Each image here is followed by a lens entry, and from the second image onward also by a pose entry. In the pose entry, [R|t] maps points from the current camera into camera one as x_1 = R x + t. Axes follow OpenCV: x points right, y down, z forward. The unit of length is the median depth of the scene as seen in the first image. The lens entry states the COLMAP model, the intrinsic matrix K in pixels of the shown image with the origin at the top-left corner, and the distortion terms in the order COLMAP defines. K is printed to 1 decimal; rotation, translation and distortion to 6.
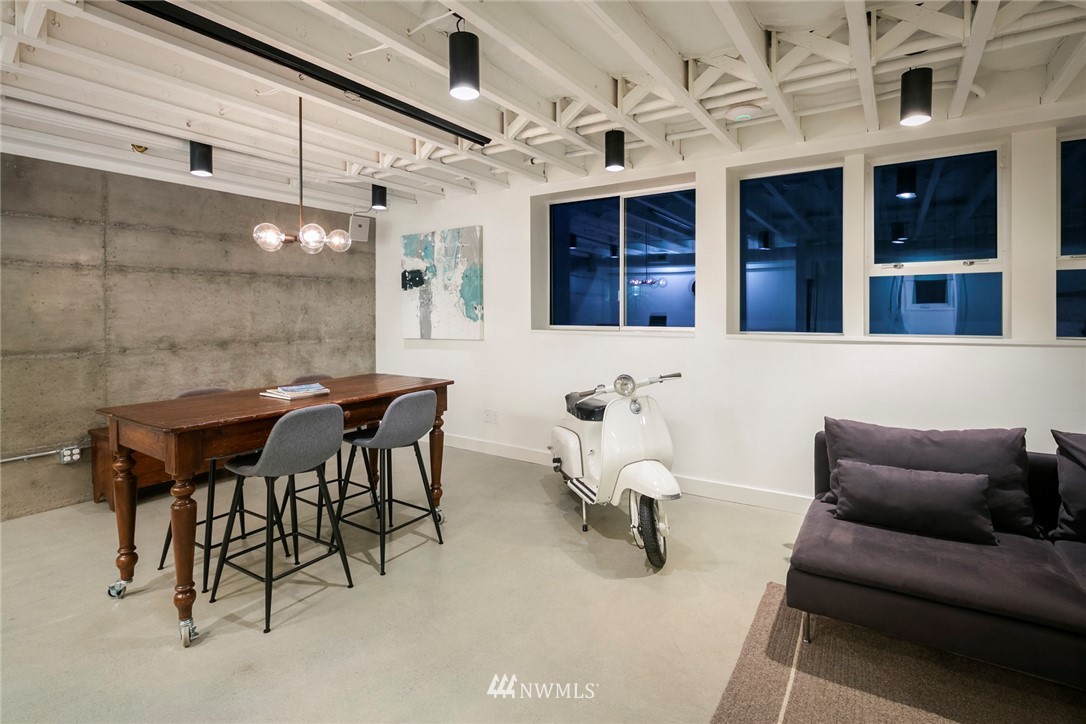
lens RADIAL K [[539.5, 0, 558.3], [0, 539.5, 316.9], [0, 0, 1]] dist [-0.002692, -0.000989]
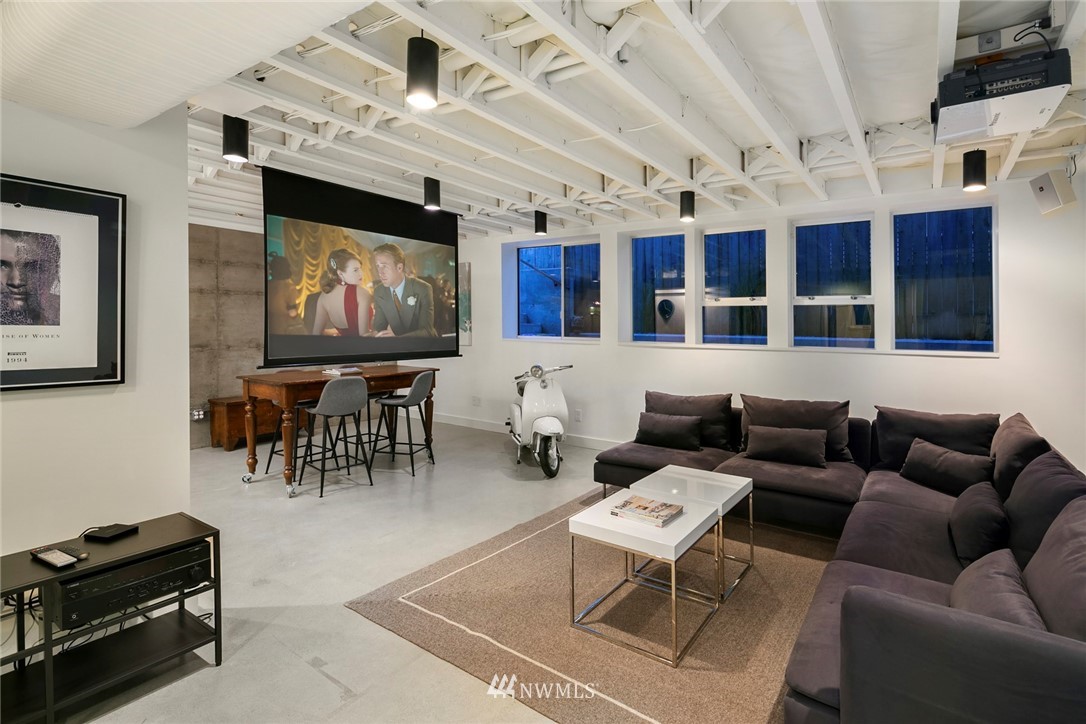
lens RADIAL K [[531.0, 0, 543.0], [0, 531.0, 362.0], [0, 0, 1]] dist [-0.001937, -0.000428]
pose [[0.996881, 0.020860, -0.076108, 0.226594], [-0.016307, 0.998067, 0.059970, 0.000610], [0.077212, -0.058542, 0.995295, -0.521397]]
